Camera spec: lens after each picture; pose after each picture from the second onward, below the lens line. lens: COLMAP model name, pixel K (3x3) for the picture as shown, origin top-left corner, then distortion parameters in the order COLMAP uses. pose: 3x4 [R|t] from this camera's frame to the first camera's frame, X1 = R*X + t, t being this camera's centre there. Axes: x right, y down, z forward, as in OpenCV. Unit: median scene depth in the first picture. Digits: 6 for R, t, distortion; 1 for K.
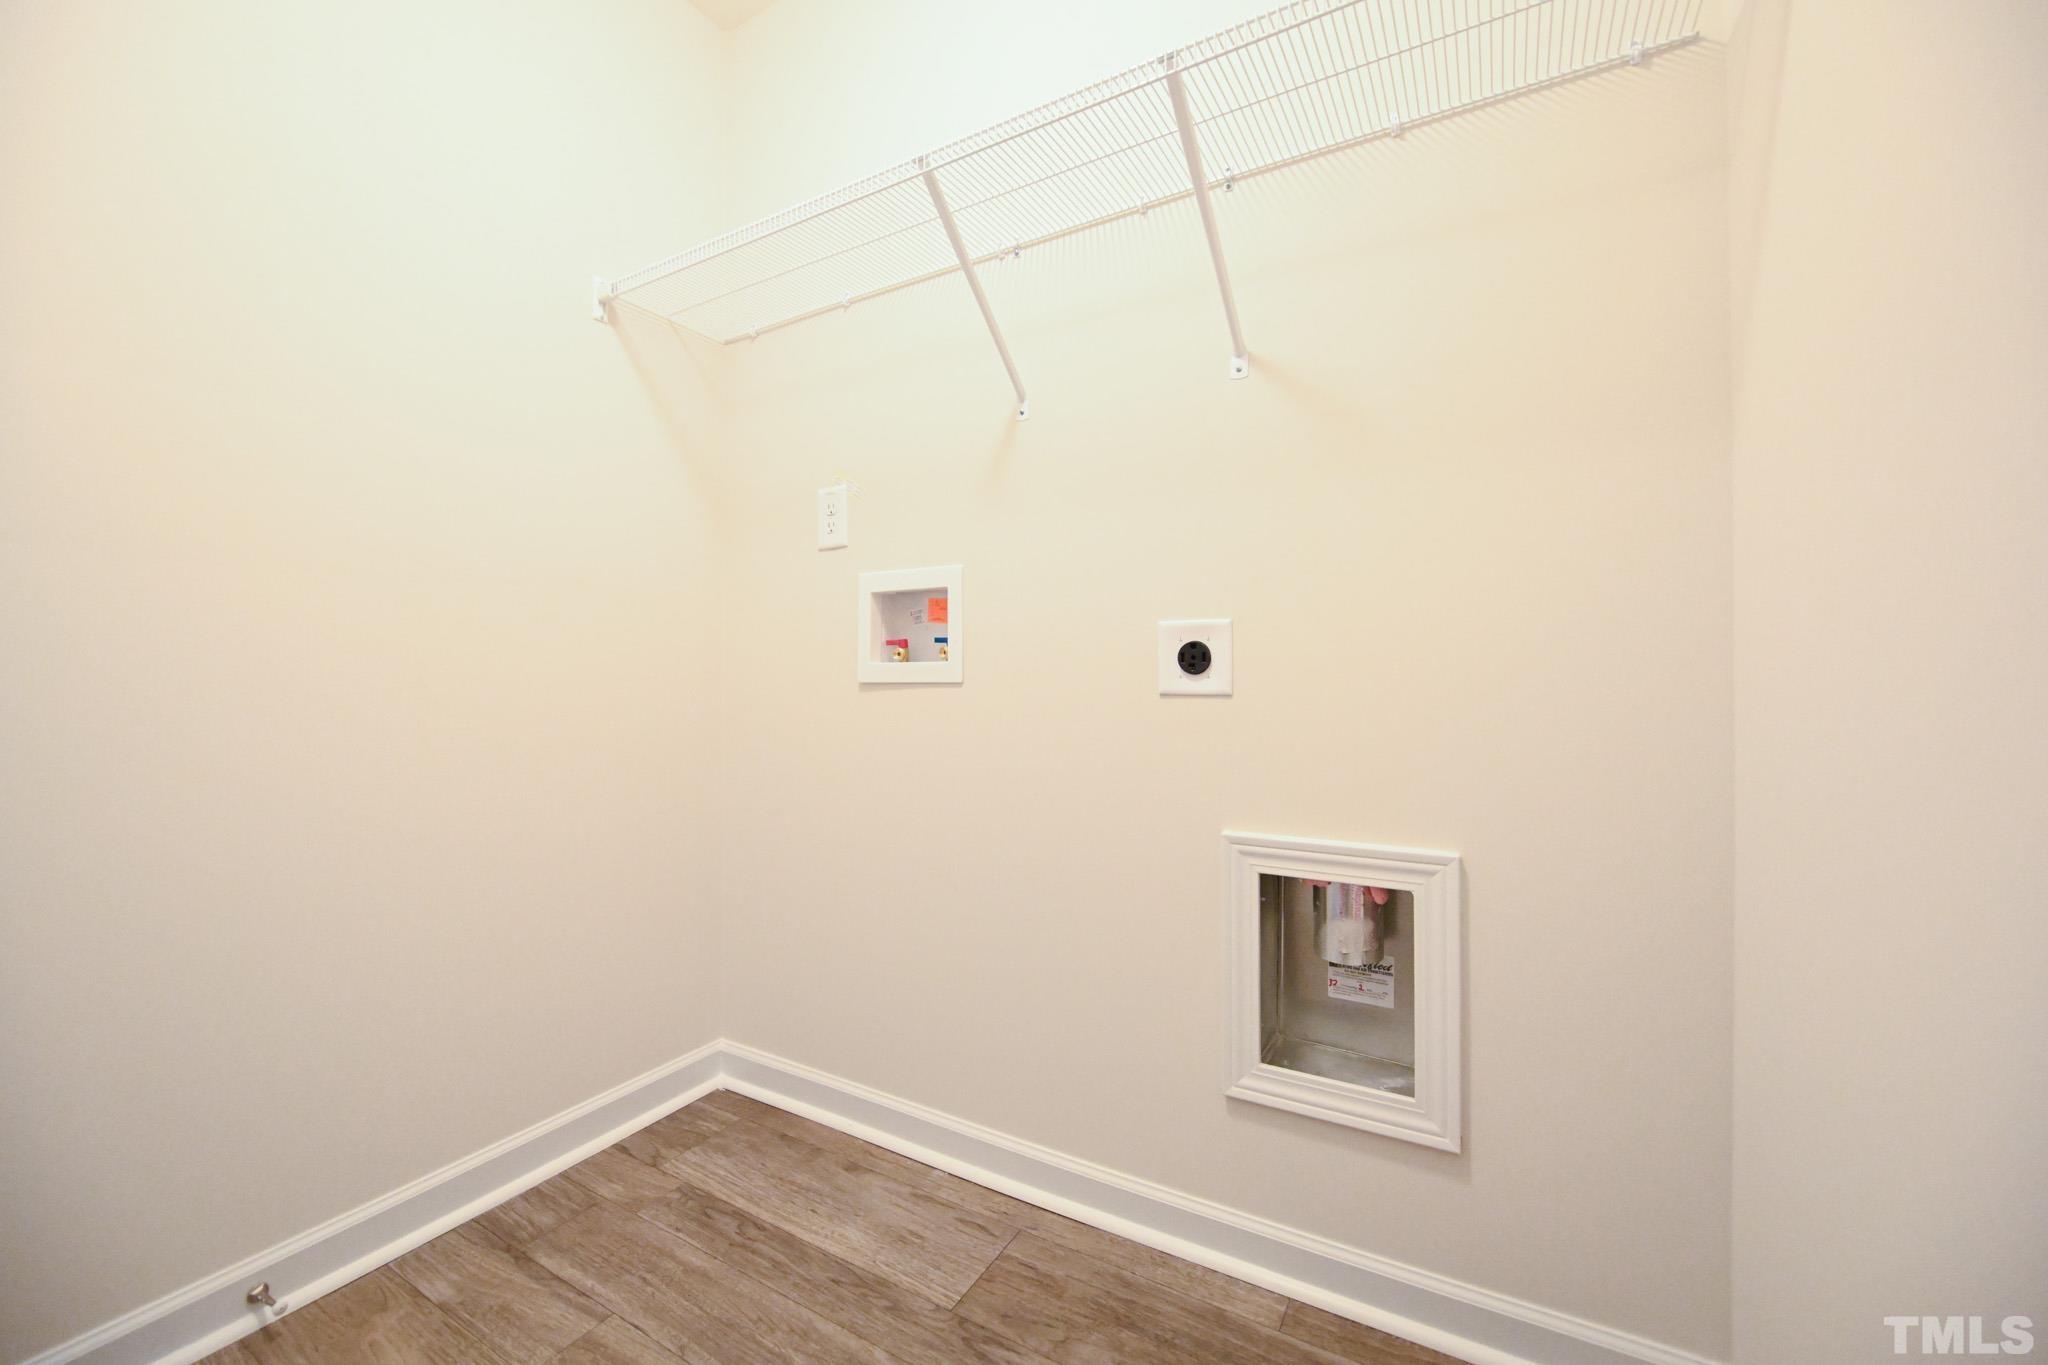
lens RADIAL K [[818.2, 0, 1018.4], [0, 818.2, 671.3], [0, 0, 1]] dist [0.002318, -0.002628]
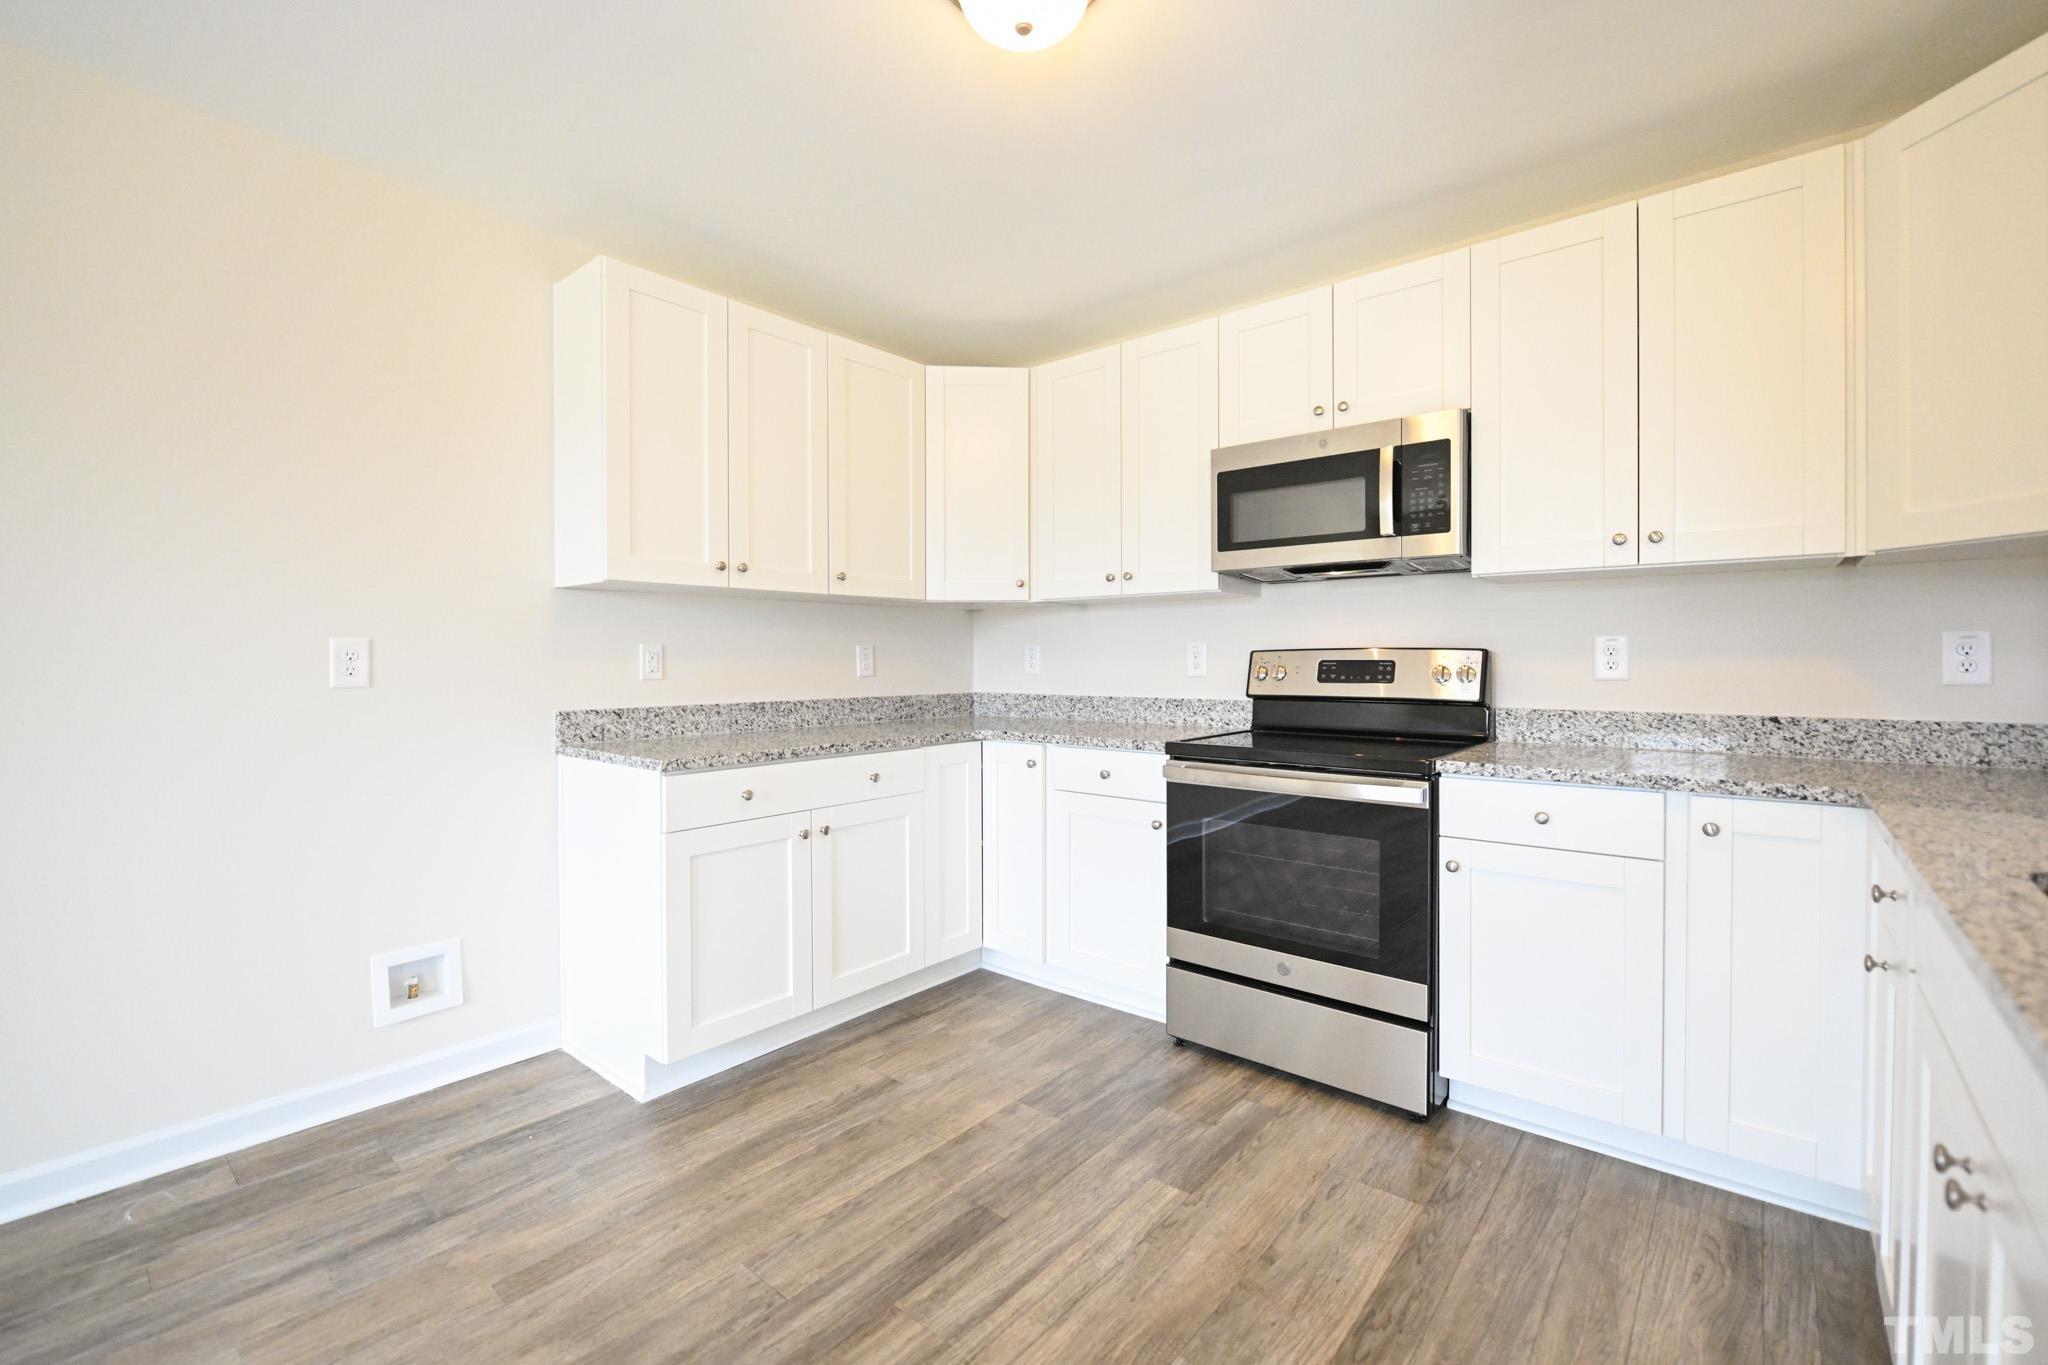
lens RADIAL K [[872.8, 0, 1027.7], [0, 872.8, 680.3], [0, 0, 1]] dist [-0.022825, 0.002223]
pose [[0.156610, -0.014880, 0.987548, -1.518989], [0.006503, 0.999880, 0.014035, -0.156499], [-0.987639, 0.004224, 0.156688, 1.309459]]
